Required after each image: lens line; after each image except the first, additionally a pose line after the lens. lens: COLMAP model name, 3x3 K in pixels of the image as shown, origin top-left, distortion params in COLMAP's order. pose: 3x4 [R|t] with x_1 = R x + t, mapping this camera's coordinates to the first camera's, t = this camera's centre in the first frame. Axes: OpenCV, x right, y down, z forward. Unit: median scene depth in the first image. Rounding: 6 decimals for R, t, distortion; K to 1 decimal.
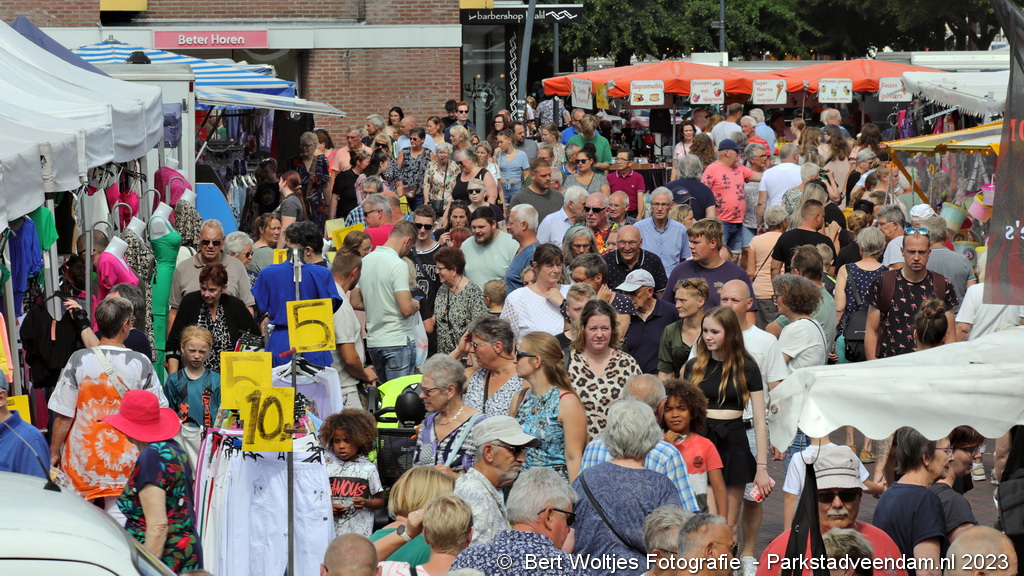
lens RADIAL K [[4890.5, 0, 512.0], [0, 4890.5, 288.0], [0, 0, 1]] dist [-0.154062, 0.000000]
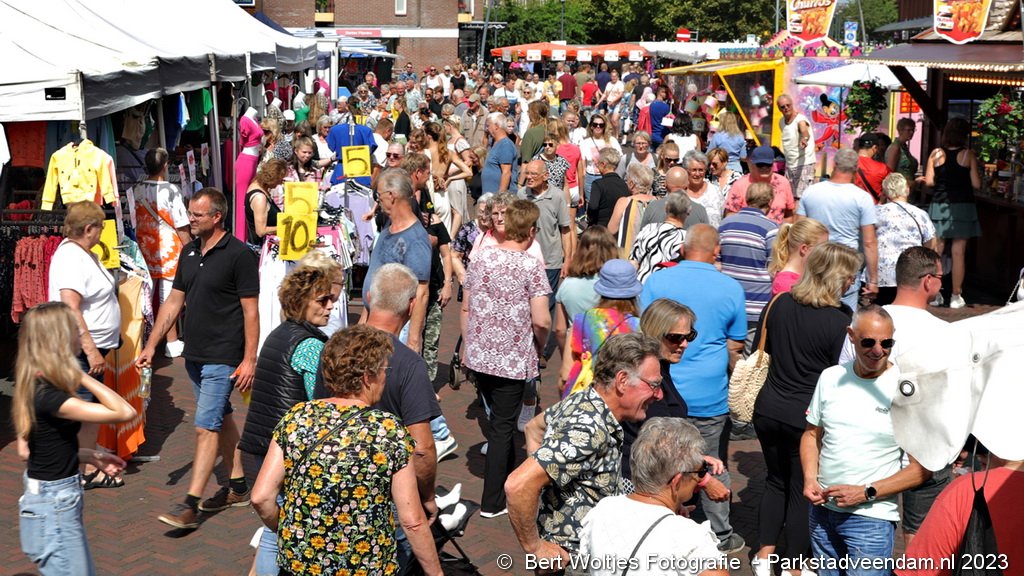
lens RADIAL K [[1308.4, 0, 511.8], [0, 1308.4, 286.4], [0, 0, 1]] dist [-0.083273, 0.000000]
pose [[0.999508, 0.015145, 0.027476, 0.000616], [-0.018292, 0.992825, 0.118165, -0.002476], [-0.025490, -0.118610, 0.992614, 0.367738]]
